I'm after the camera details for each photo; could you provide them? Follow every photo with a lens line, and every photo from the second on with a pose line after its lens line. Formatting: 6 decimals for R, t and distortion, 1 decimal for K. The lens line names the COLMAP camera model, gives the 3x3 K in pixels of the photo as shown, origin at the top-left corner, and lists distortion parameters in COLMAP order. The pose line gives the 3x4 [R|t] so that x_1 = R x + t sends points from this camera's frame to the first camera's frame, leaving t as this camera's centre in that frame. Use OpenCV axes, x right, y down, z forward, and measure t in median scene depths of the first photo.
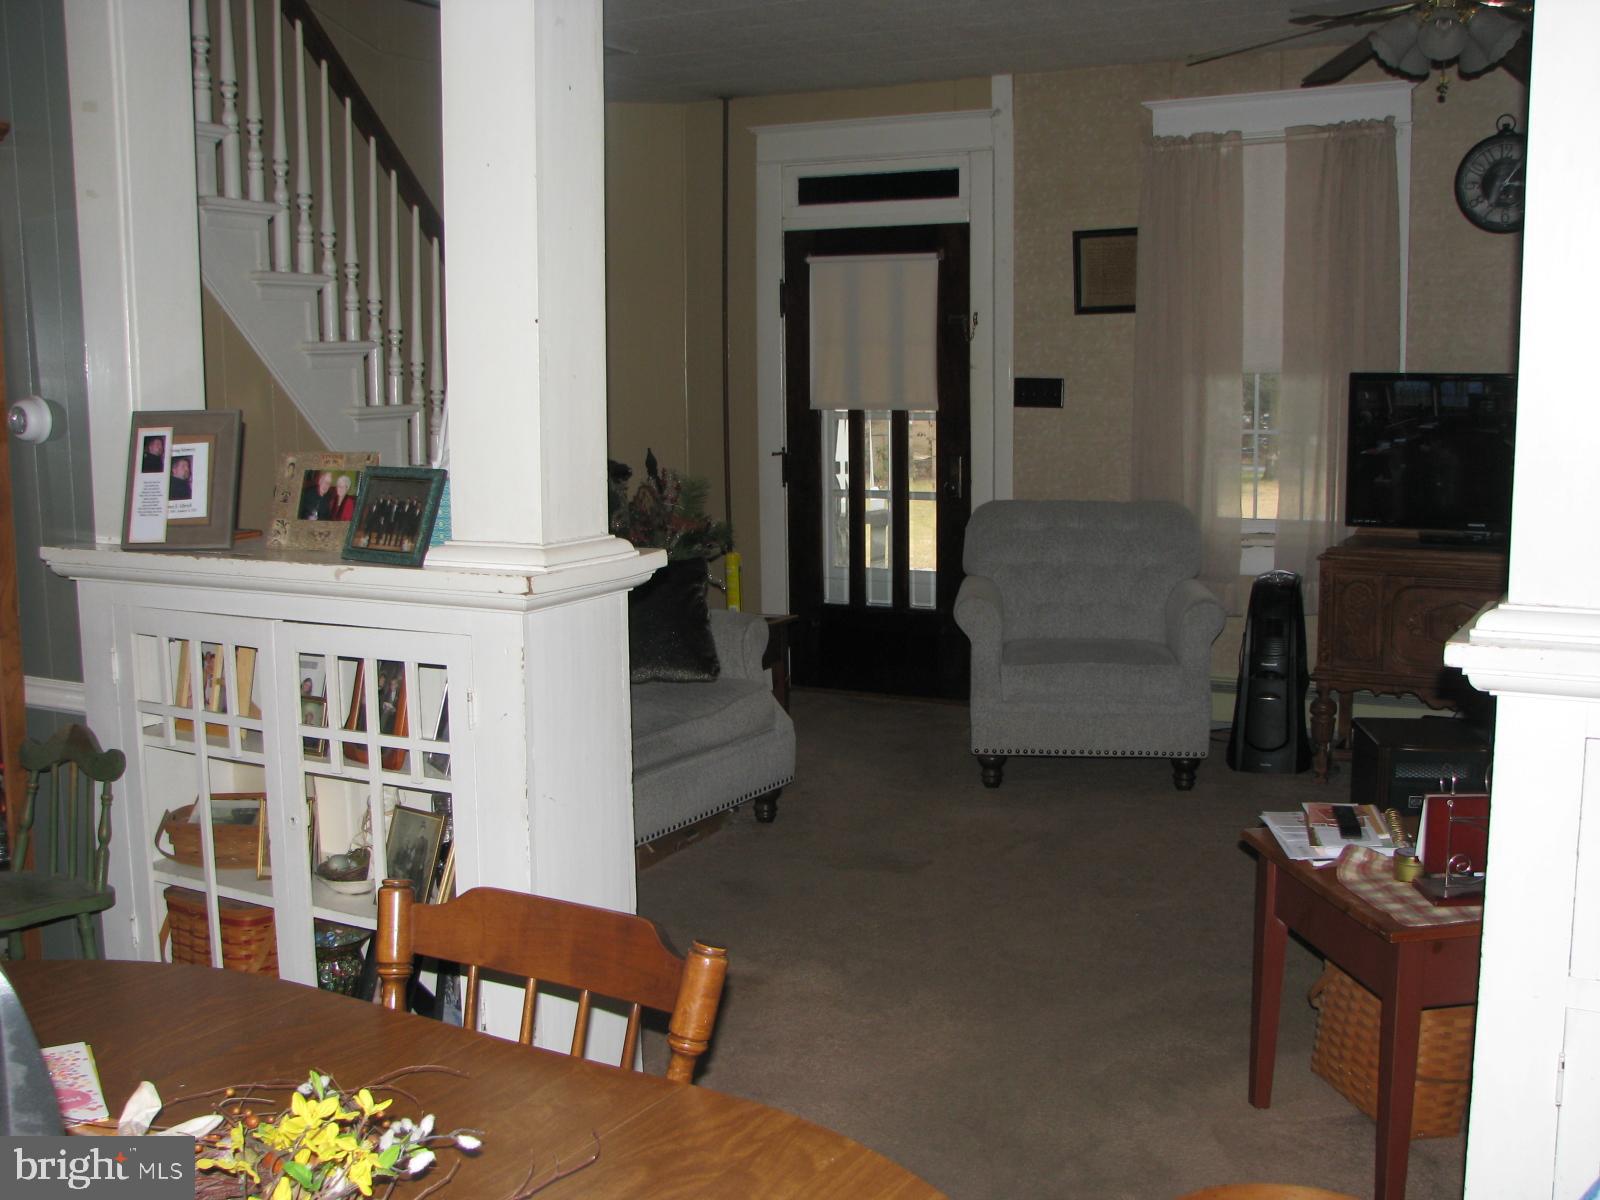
lens RADIAL K [[1723.4, 0, 823.9], [0, 1723.4, 607.7], [0, 0, 1]] dist [-0.205493, 0.282886]
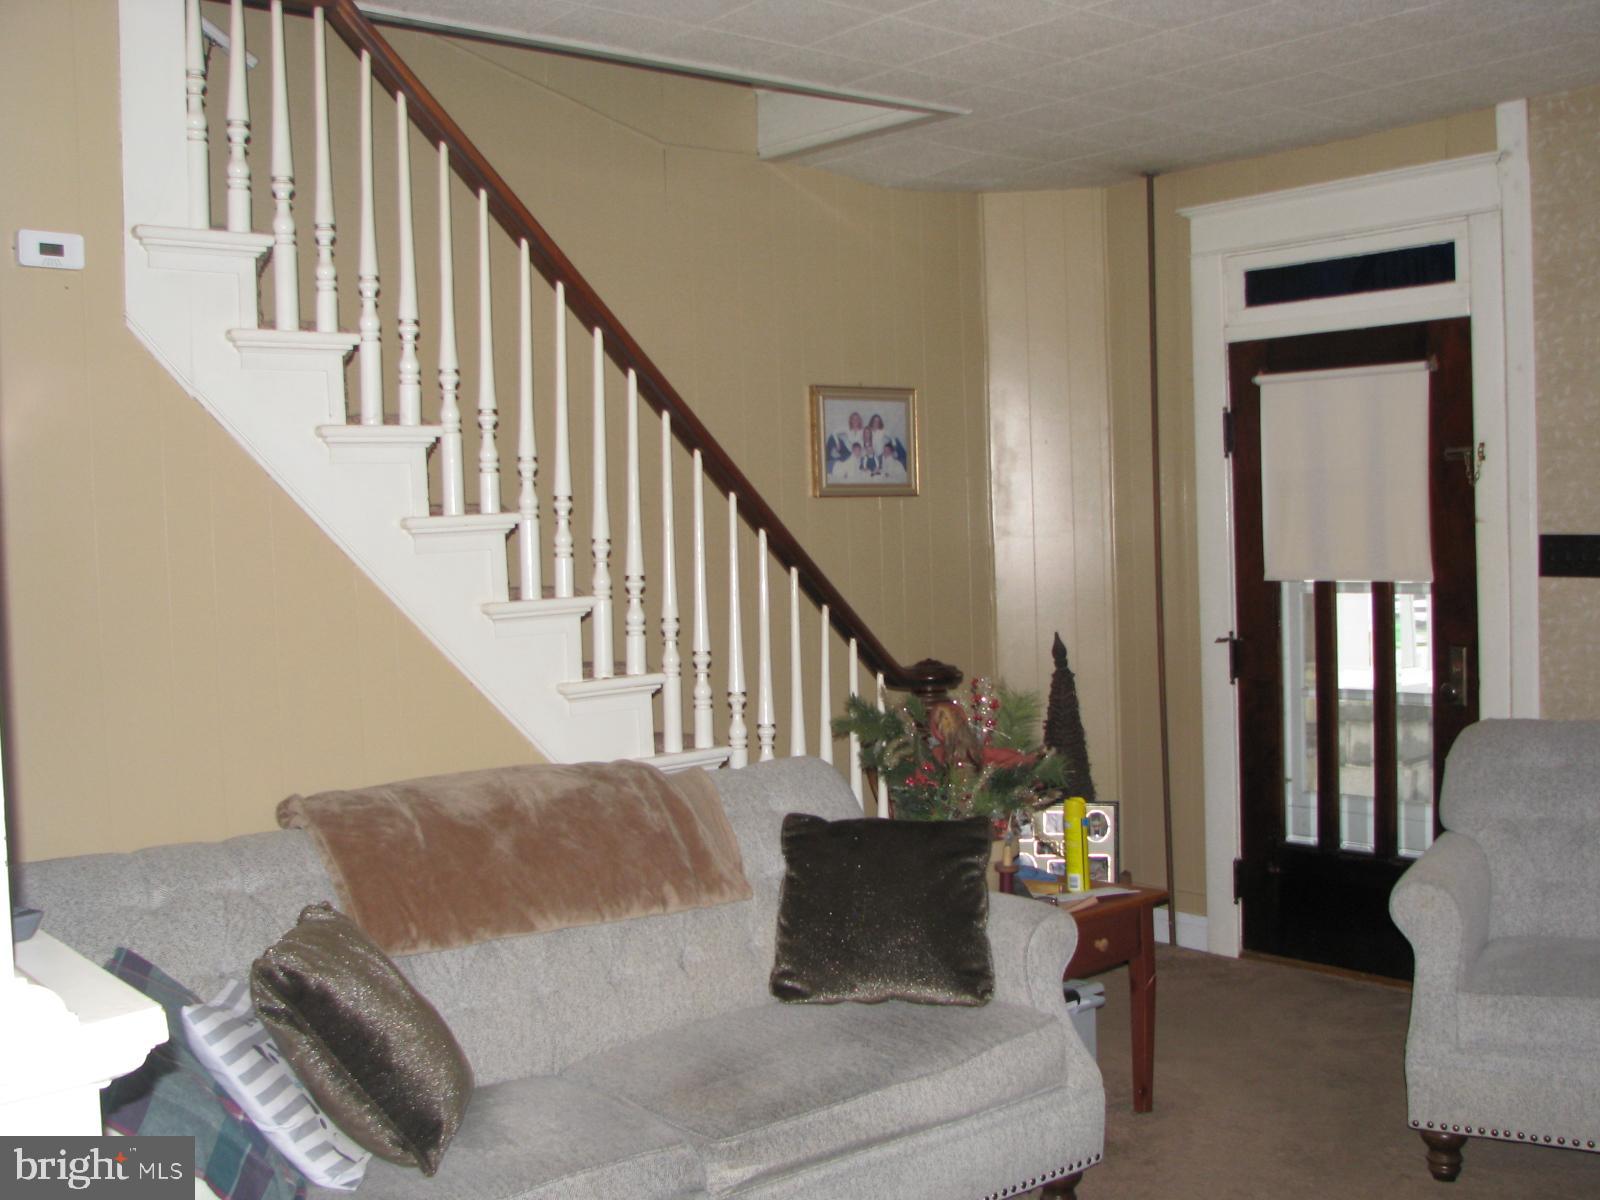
lens RADIAL K [[1723.4, 0, 823.9], [0, 1723.4, 607.7], [0, 0, 1]] dist [-0.205493, 0.282886]
pose [[0.924409, -0.004732, -0.381374, 0.229461], [-0.025980, 0.996819, -0.075342, -0.104367], [0.380518, 0.079555, 0.921345, 0.606207]]
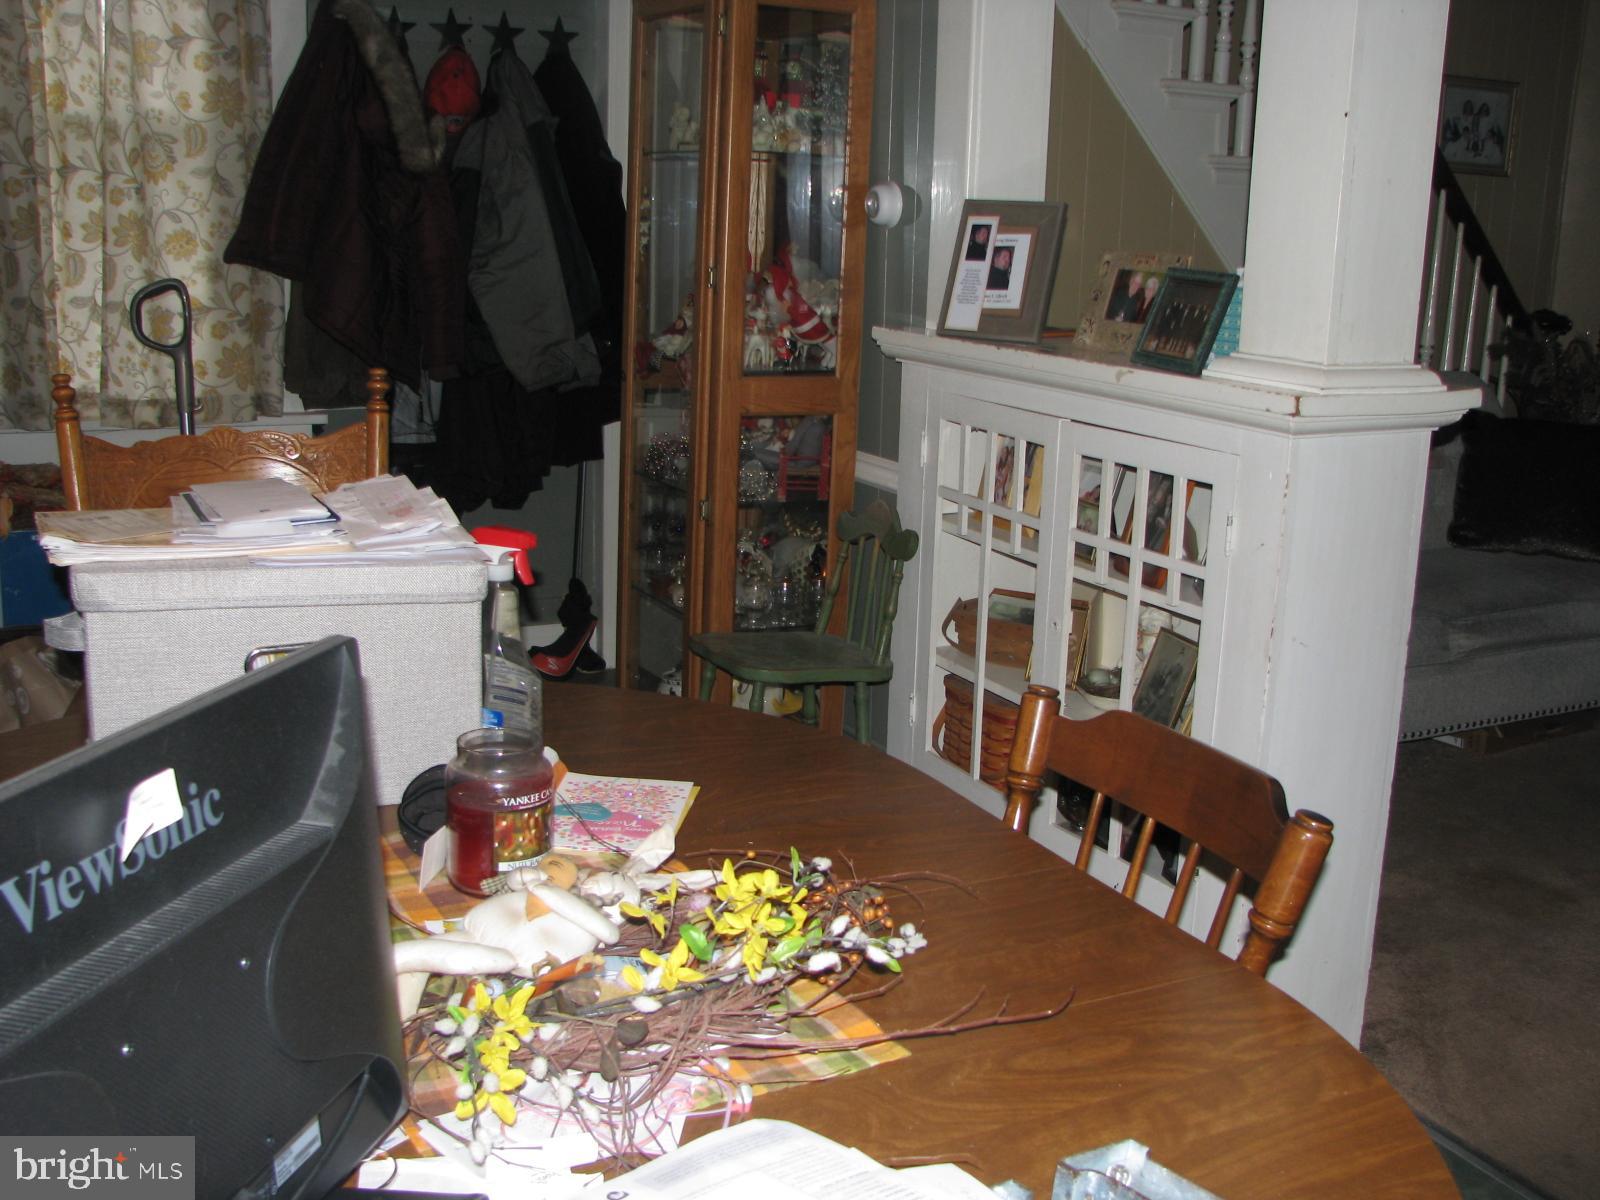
lens RADIAL K [[1723.4, 0, 823.9], [0, 1723.4, 607.7], [0, 0, 1]] dist [-0.205493, 0.282886]
pose [[0.836646, 0.160154, -0.523807, 0.086548], [-0.112302, 0.986139, 0.122138, 0.008830], [0.536107, -0.043361, 0.843036, 0.083739]]
